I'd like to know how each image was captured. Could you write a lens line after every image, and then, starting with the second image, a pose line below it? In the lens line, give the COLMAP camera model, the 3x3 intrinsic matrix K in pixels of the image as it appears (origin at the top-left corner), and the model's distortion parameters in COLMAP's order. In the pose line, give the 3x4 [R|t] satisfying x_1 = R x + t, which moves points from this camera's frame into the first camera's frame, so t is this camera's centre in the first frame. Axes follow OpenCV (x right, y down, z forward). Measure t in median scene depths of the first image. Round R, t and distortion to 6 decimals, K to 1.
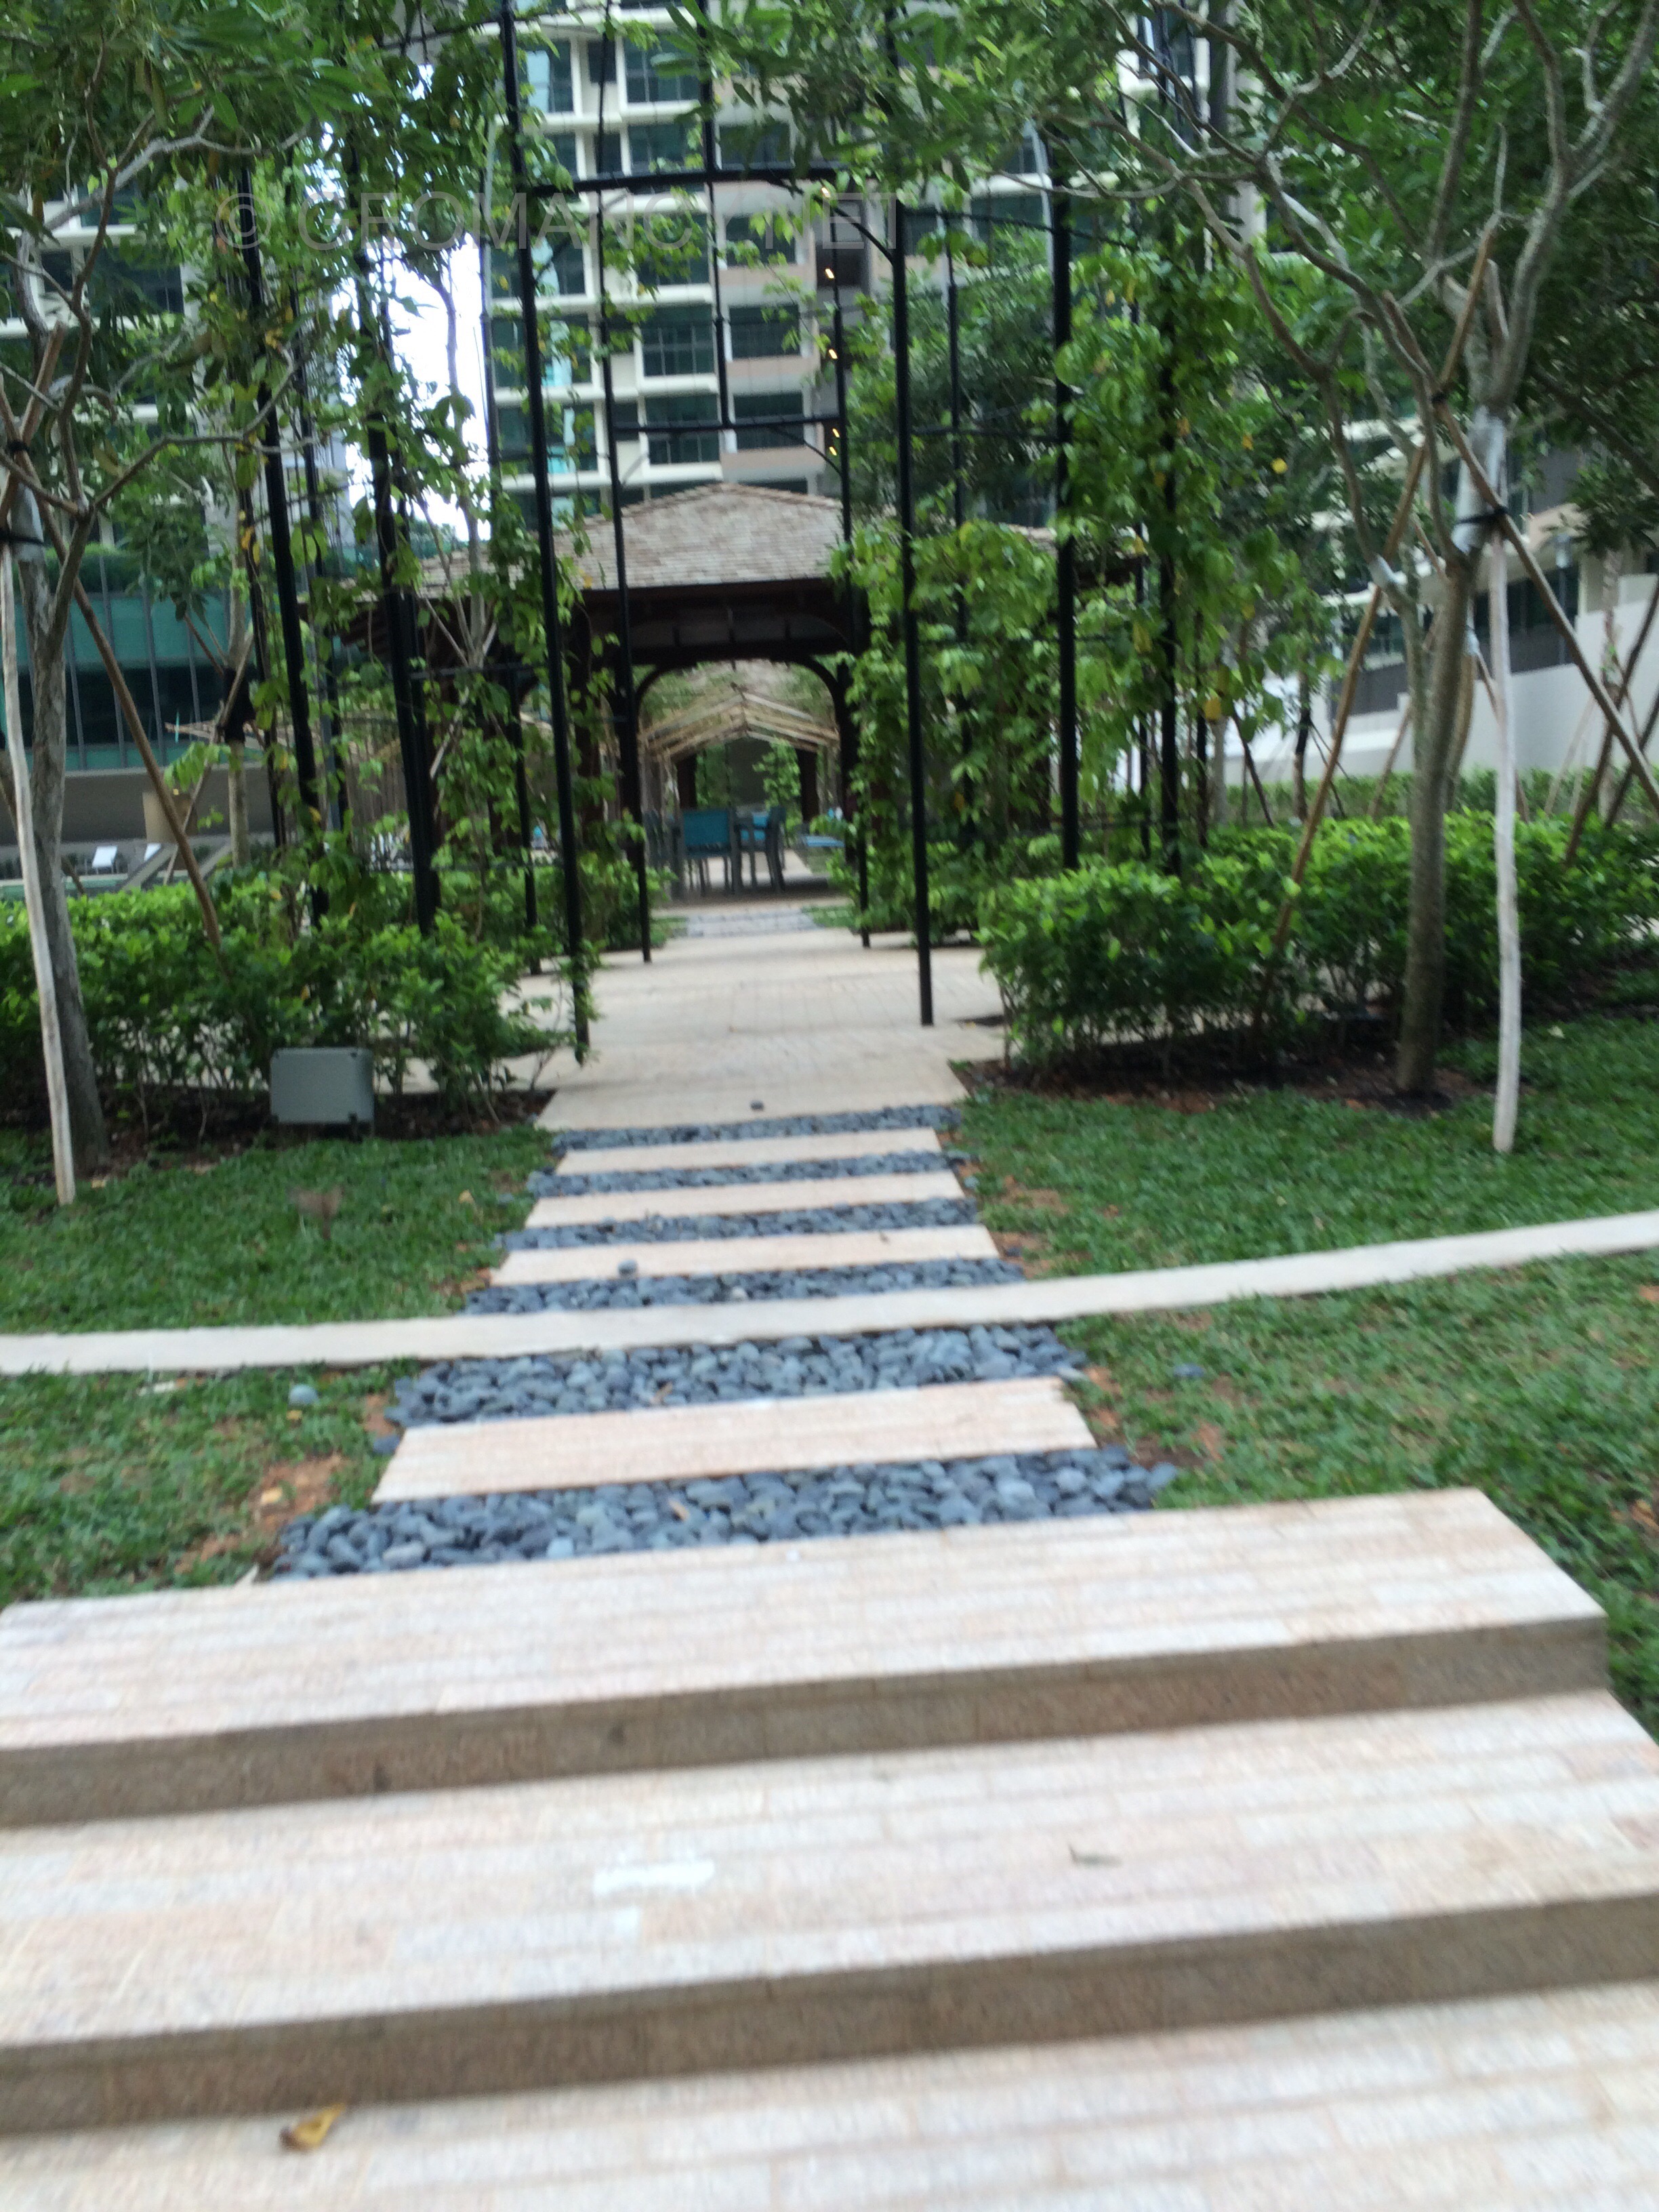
lens RADIAL K [[2041.4, 0, 829.5], [0, 2041.4, 1106.0], [0, 0, 1]] dist [-0.007777, -0.011112]
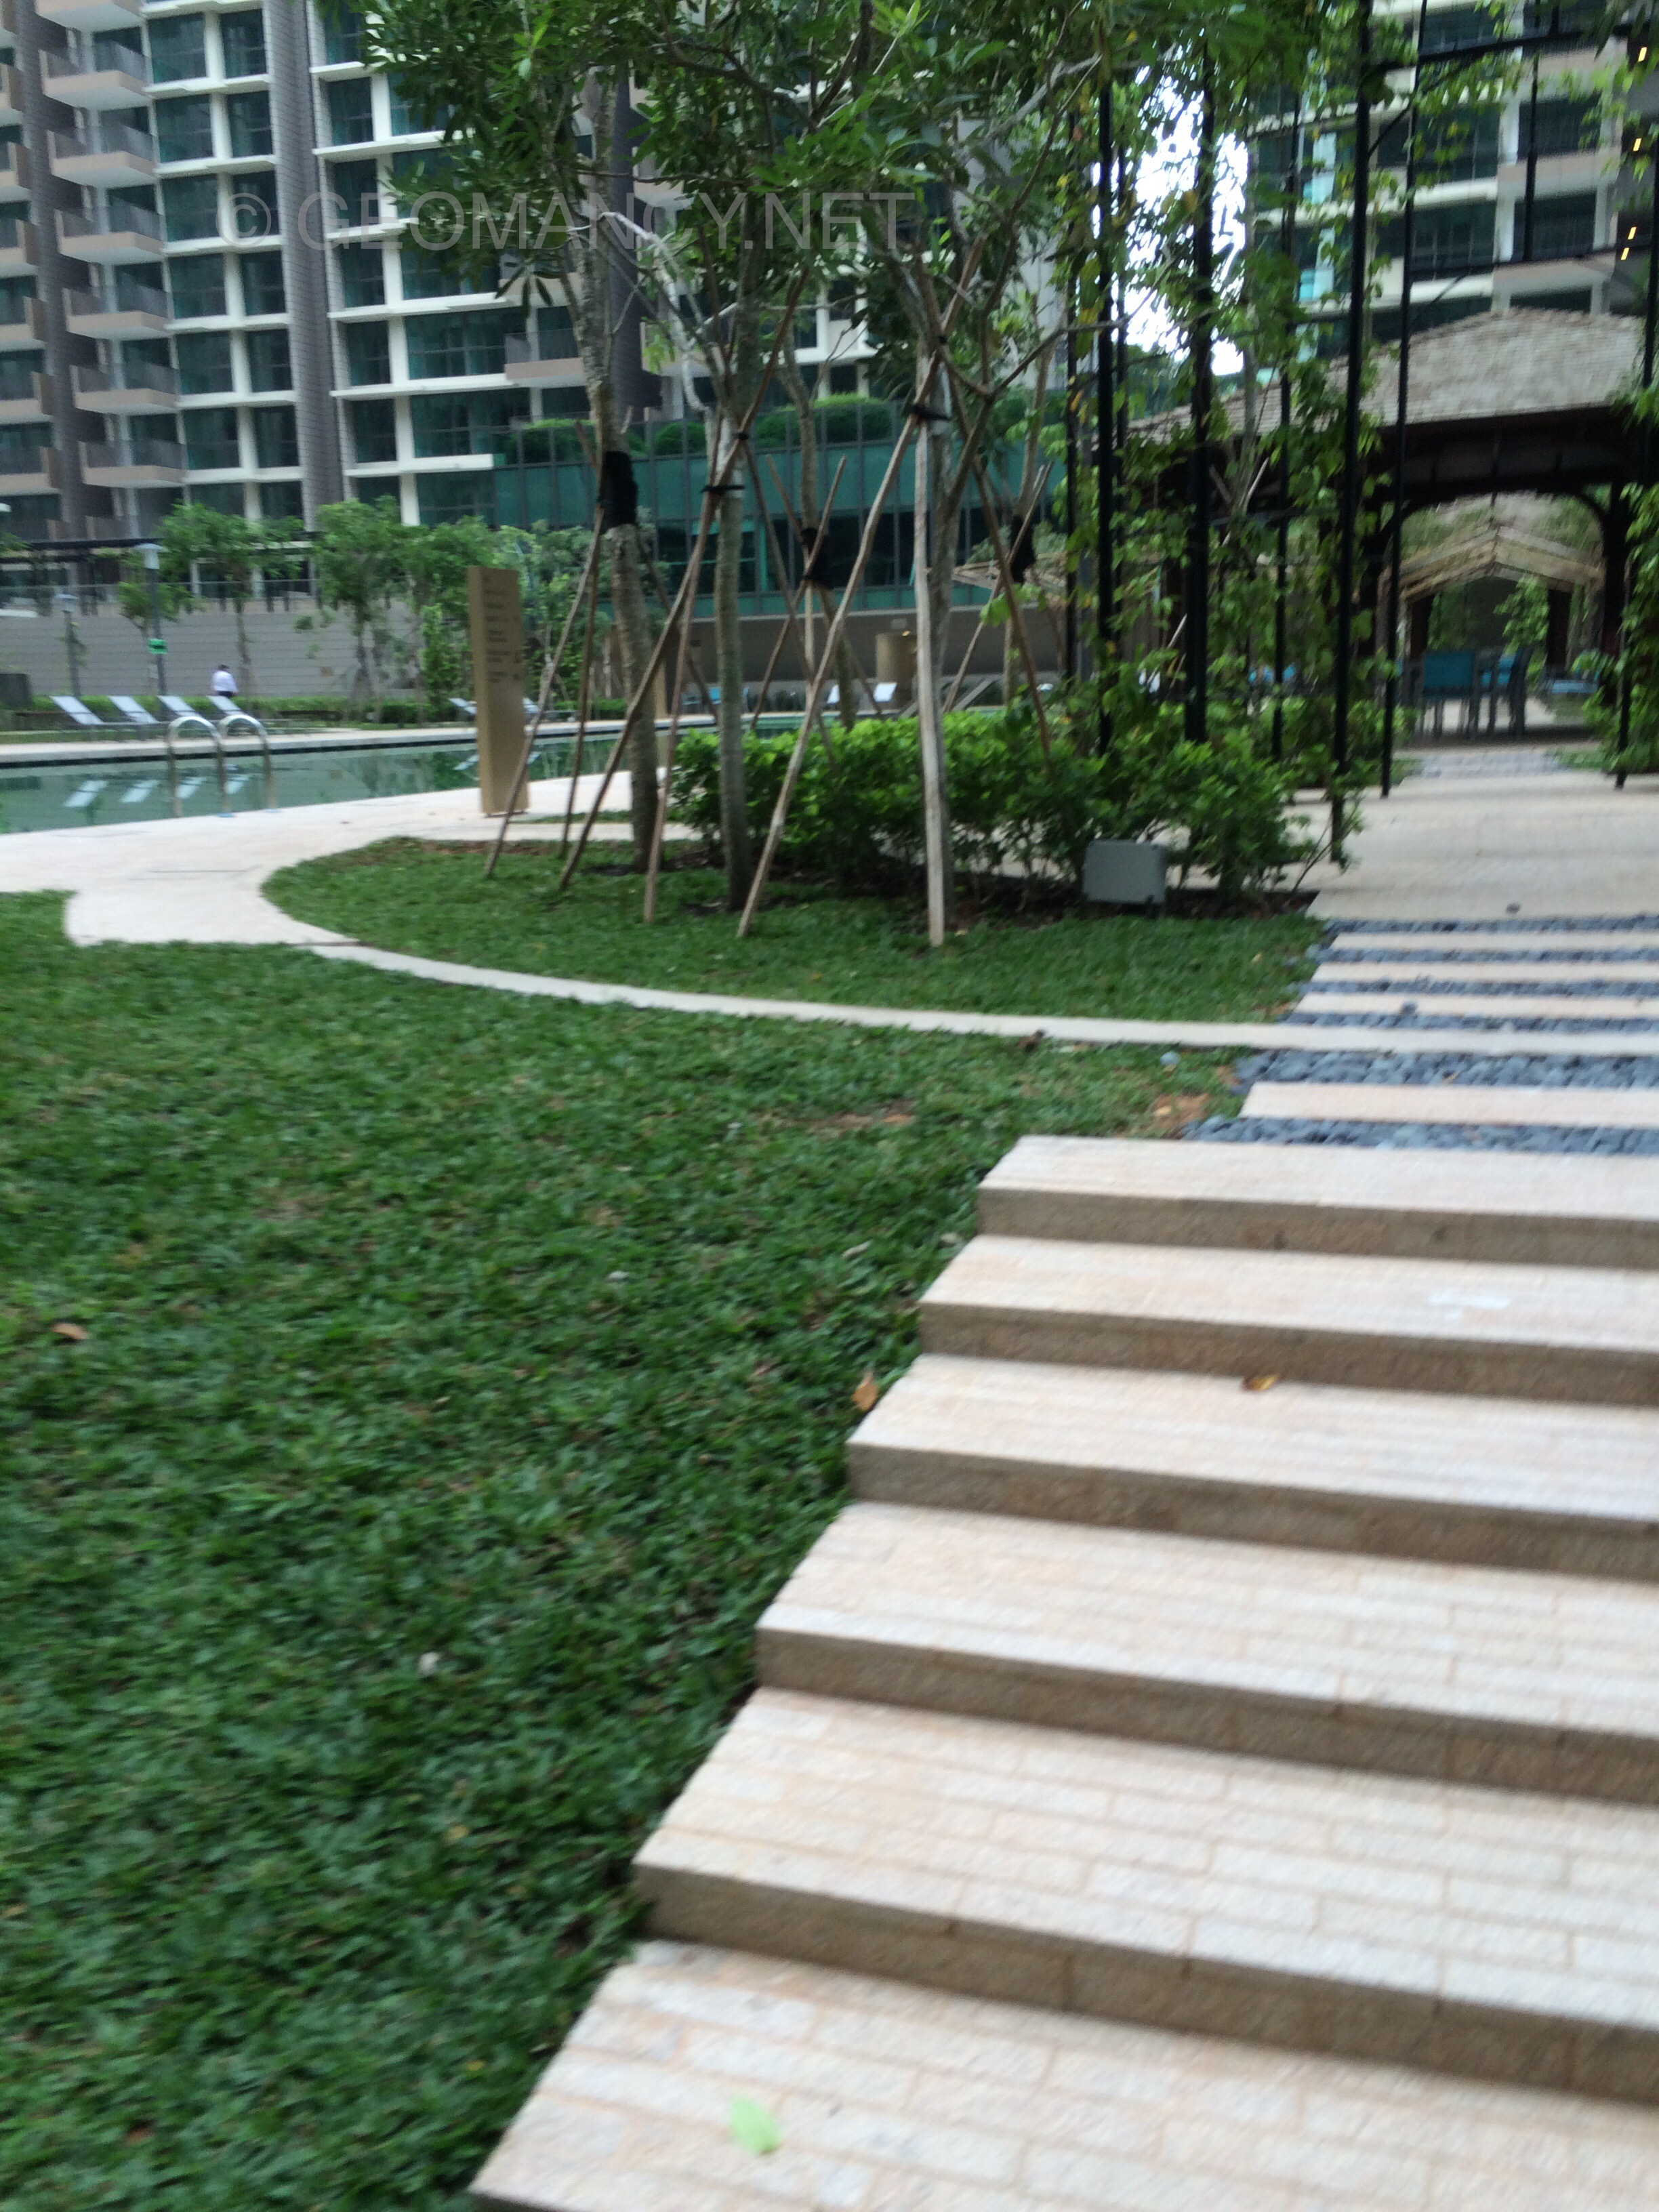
lens RADIAL K [[2046.0, 0, 707.6], [0, 2046.0, 1103.3], [0, 0, 1]] dist [0.052535, -0.020810]
pose [[0.925529, 0.089983, -0.367830, -0.019678], [-0.063972, 0.994550, 0.082331, 0.043985], [0.373233, -0.052669, 0.926241, -0.234113]]
